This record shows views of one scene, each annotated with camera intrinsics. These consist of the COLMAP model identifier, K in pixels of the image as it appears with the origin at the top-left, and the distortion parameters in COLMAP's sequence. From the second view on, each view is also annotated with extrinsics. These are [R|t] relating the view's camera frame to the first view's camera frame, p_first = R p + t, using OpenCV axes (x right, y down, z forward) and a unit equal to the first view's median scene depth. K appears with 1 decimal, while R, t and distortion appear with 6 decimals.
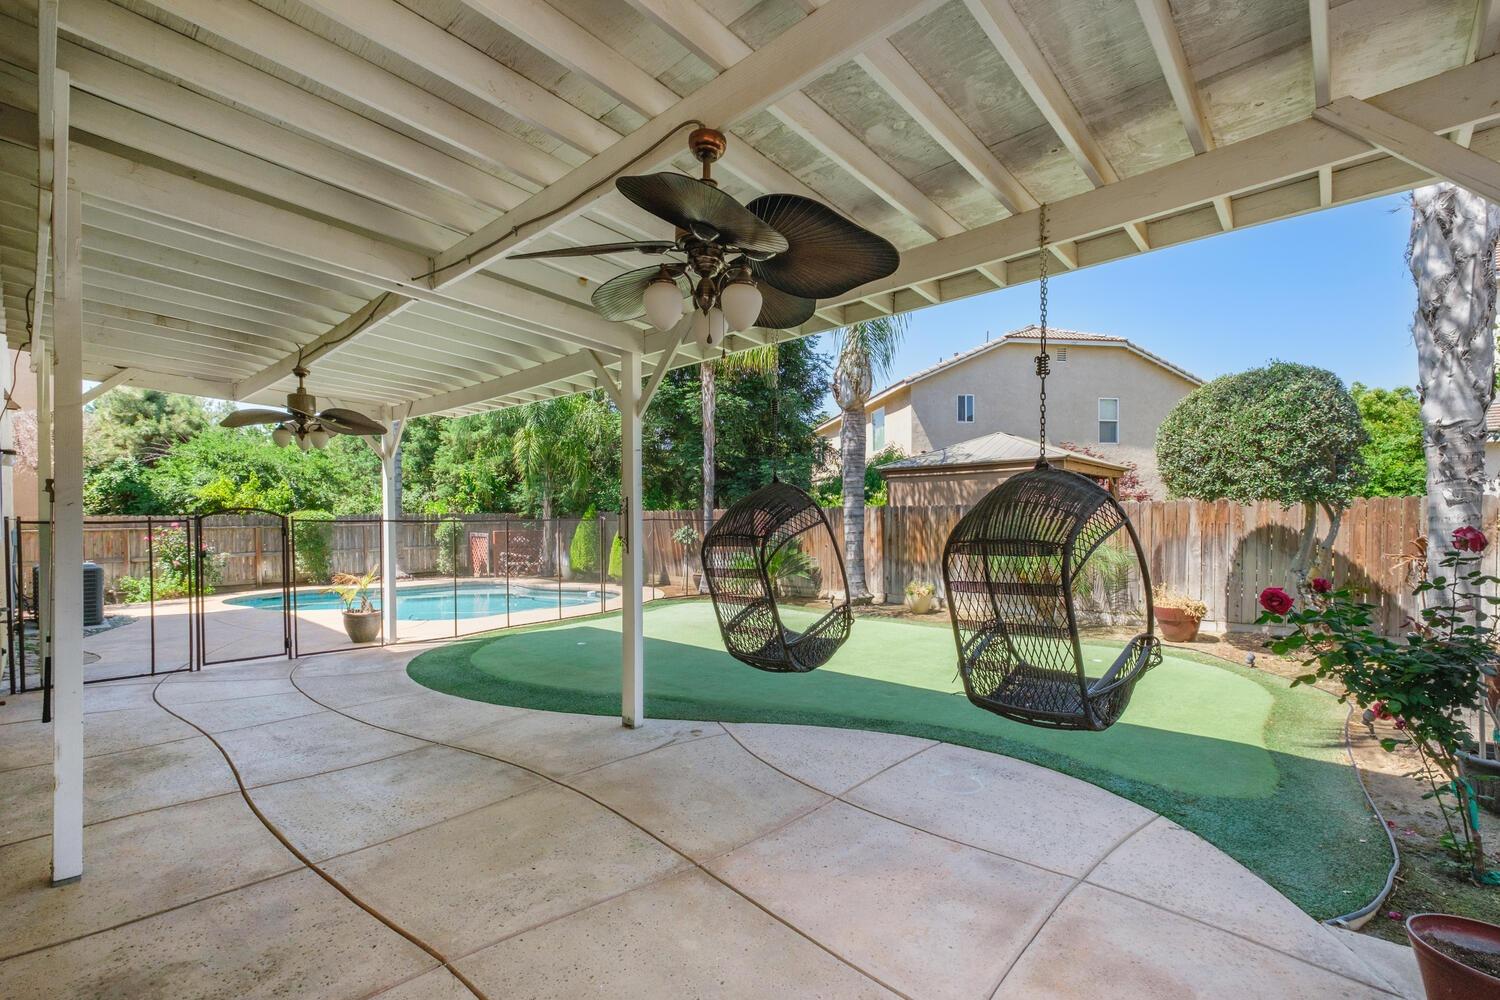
lens RADIAL K [[795.5, 0, 743.3], [0, 795.5, 508.0], [0, 0, 1]] dist [-0.001004, 0.000900]
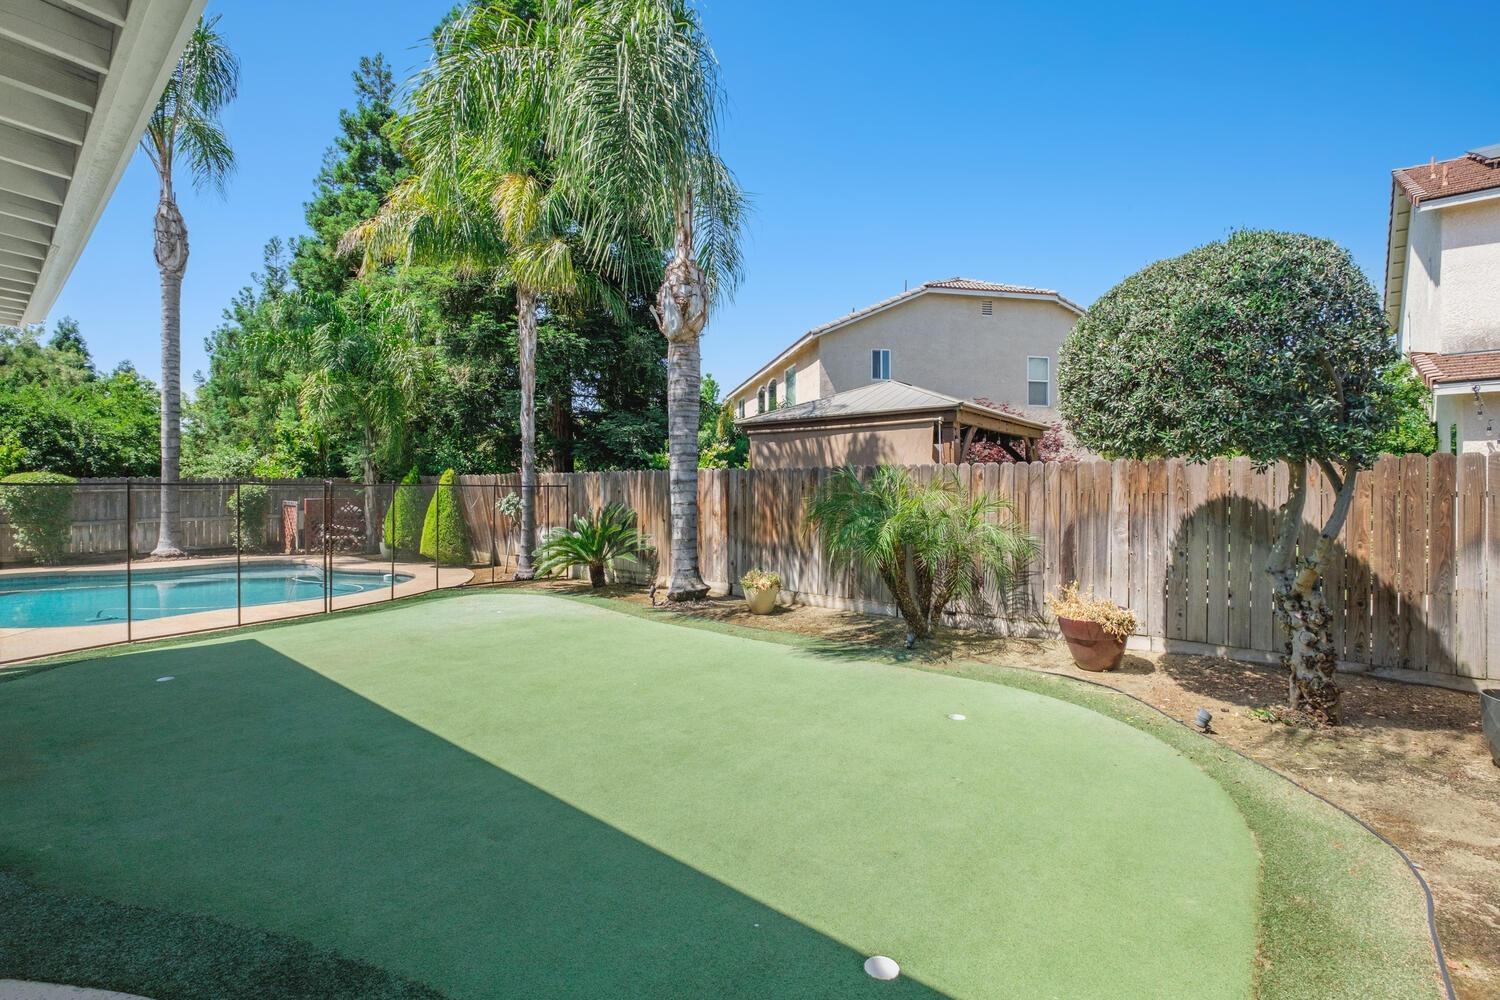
lens RADIAL K [[757.0, 0, 749.5], [0, 757.0, 461.3], [0, 0, 1]] dist [0.001600, -0.000952]
pose [[0.999021, 0.007092, 0.043664, 0.214245], [-0.006151, 0.999747, -0.021648, 0.007475], [-0.043807, 0.021358, 0.998812, 0.350480]]
